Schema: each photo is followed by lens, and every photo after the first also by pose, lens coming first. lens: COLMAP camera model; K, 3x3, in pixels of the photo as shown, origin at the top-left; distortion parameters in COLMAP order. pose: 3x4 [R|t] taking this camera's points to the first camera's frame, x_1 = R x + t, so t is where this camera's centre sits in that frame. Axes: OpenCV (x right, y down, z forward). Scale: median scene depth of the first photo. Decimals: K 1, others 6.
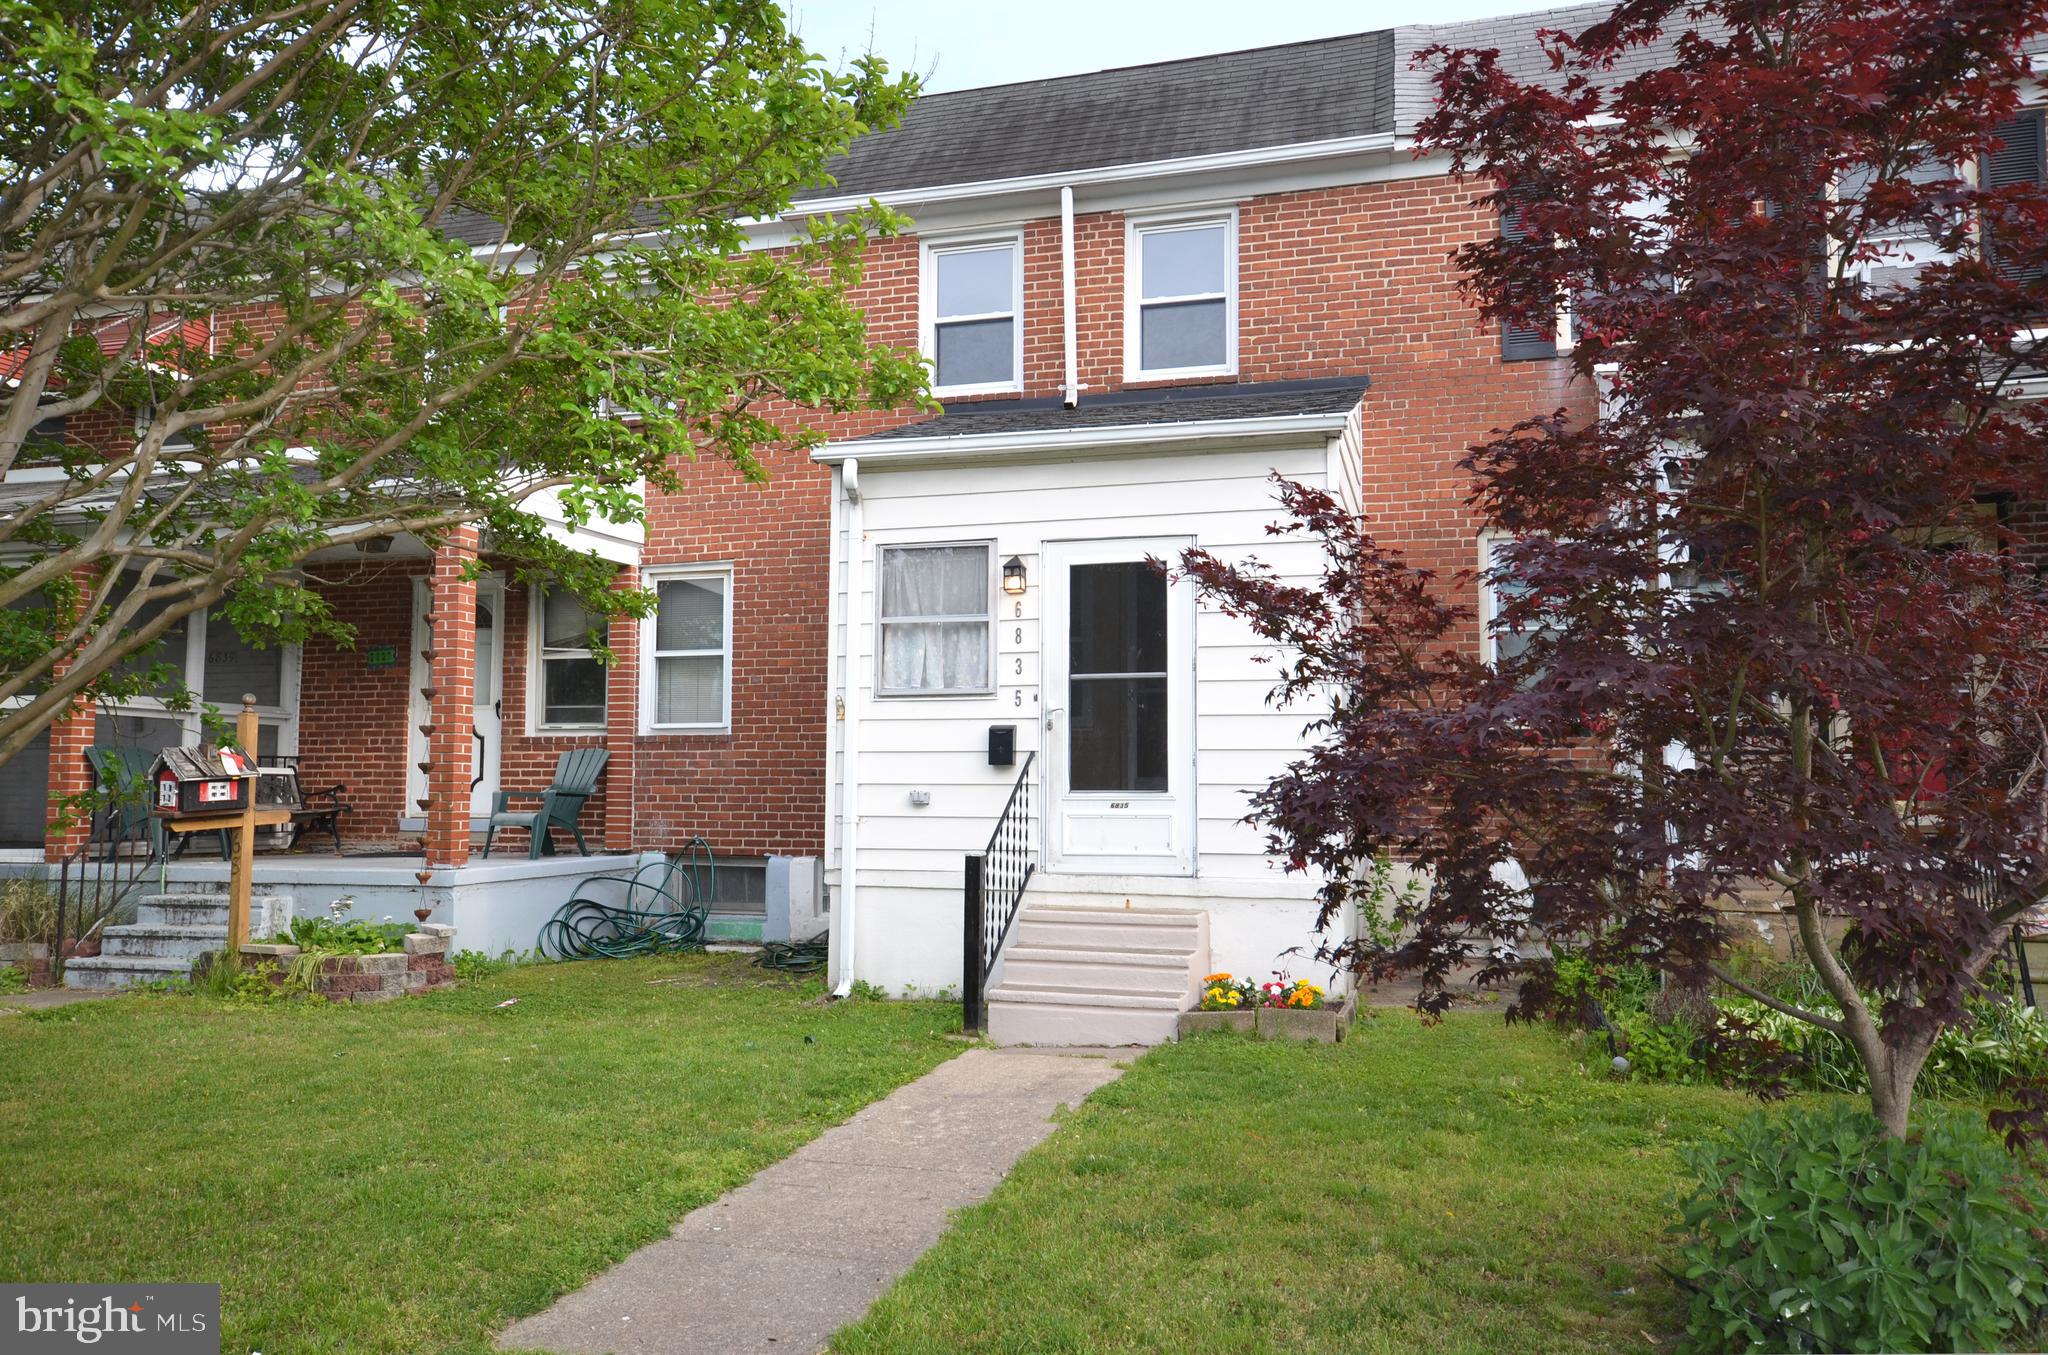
lens RADIAL K [[1499.7, 0, 1024.0], [0, 1499.7, 677.5], [0, 0, 1]] dist [-0.005757, -0.000536]
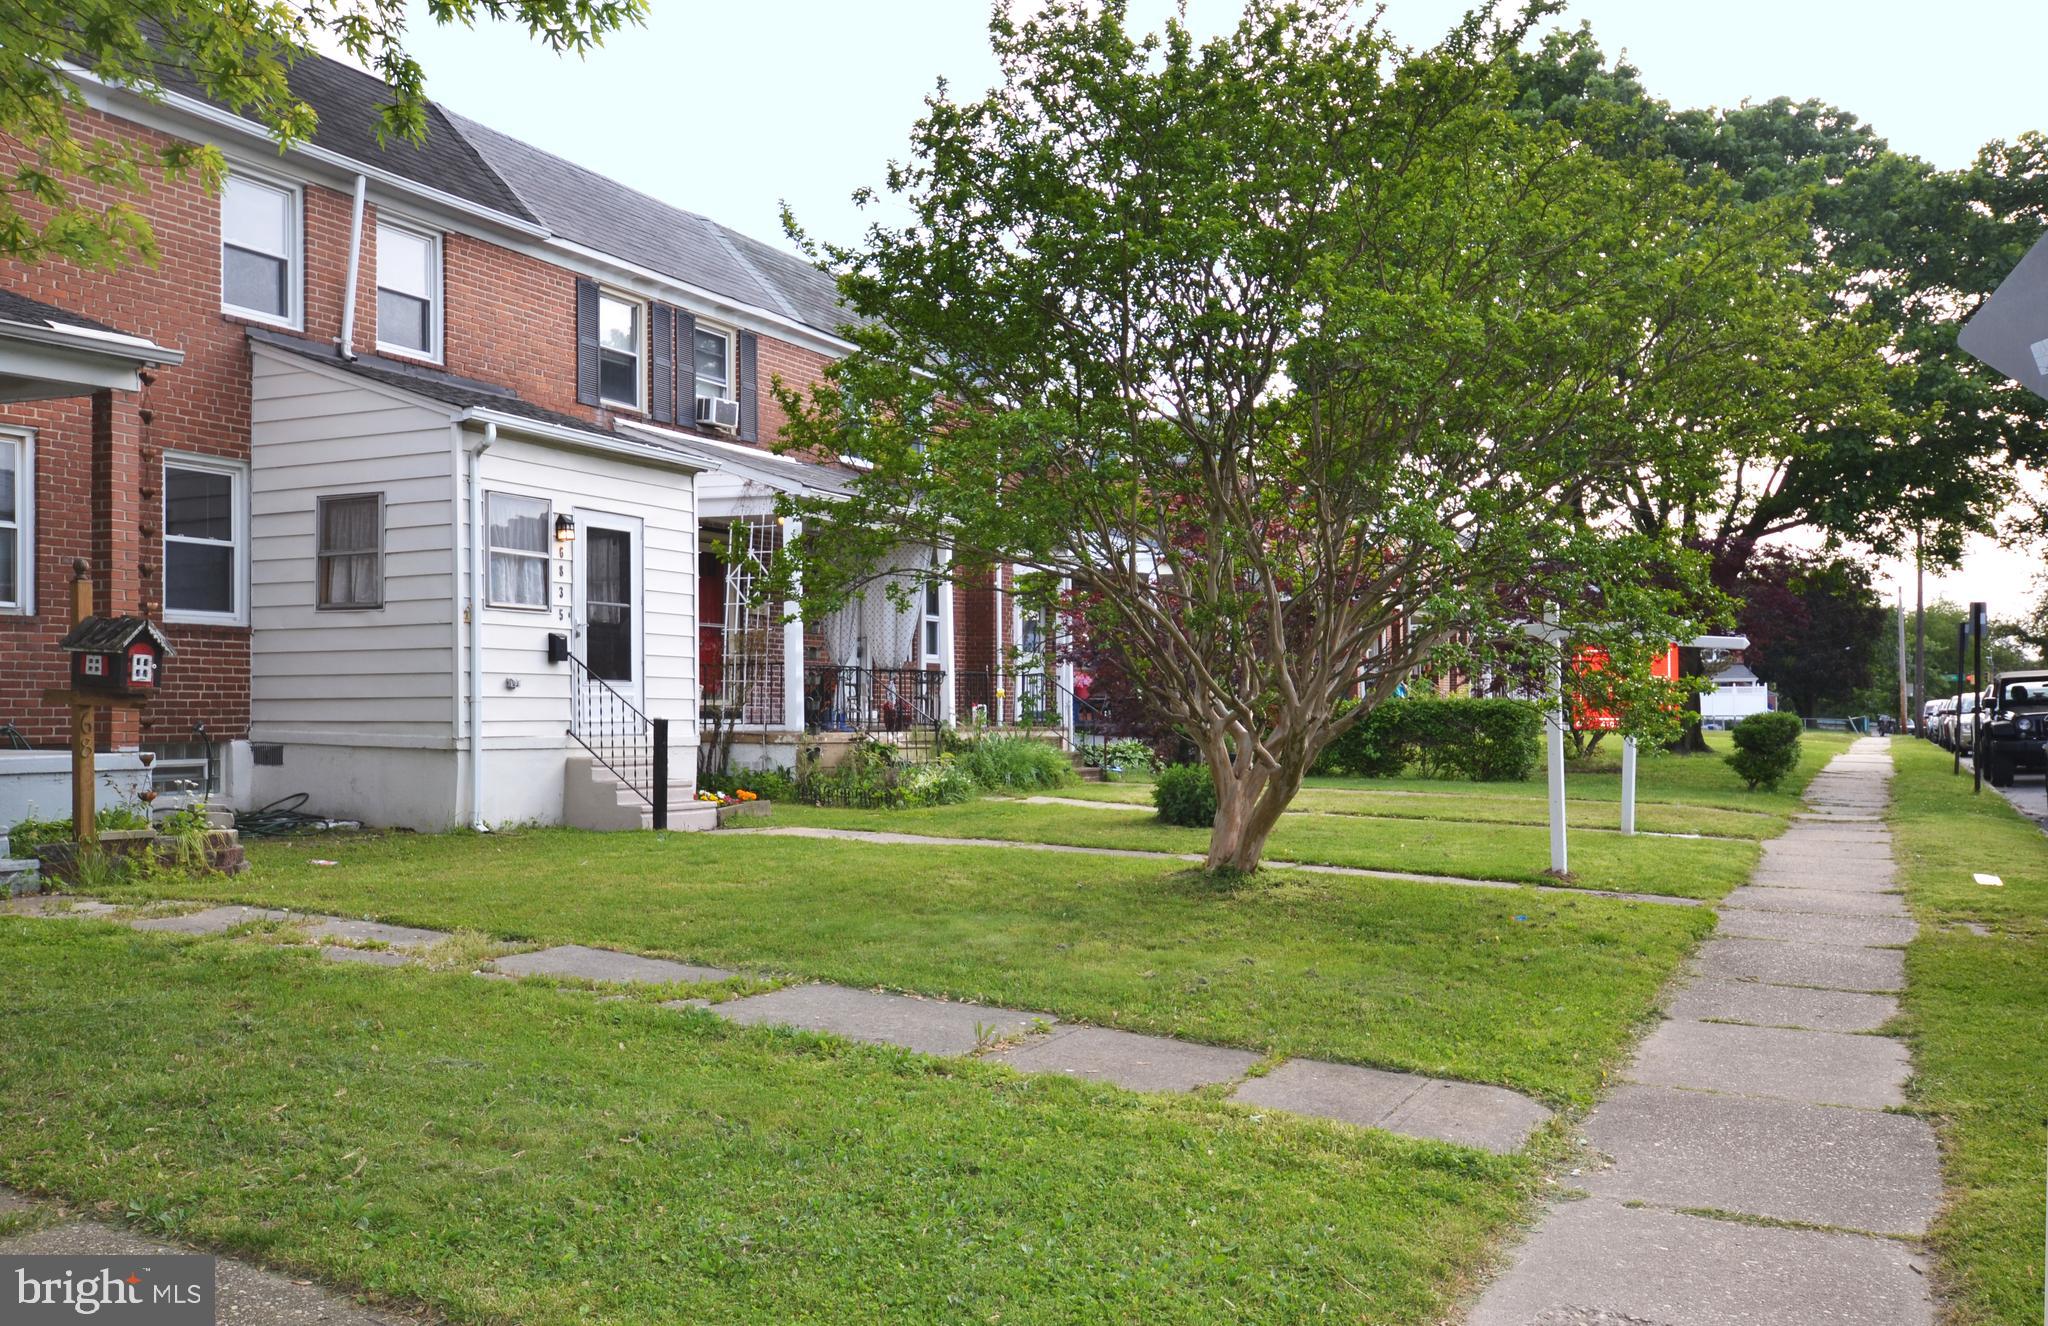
lens RADIAL K [[1771.9, 0, 1024.0], [0, 1771.9, 663.0], [0, 0, 1]] dist [0.003141, 0.001354]
pose [[0.148097, 0.023868, 0.988685, -1.599123], [-0.072347, 0.997292, -0.013238, 0.050010], [-0.986323, -0.069568, 0.149423, 0.304464]]
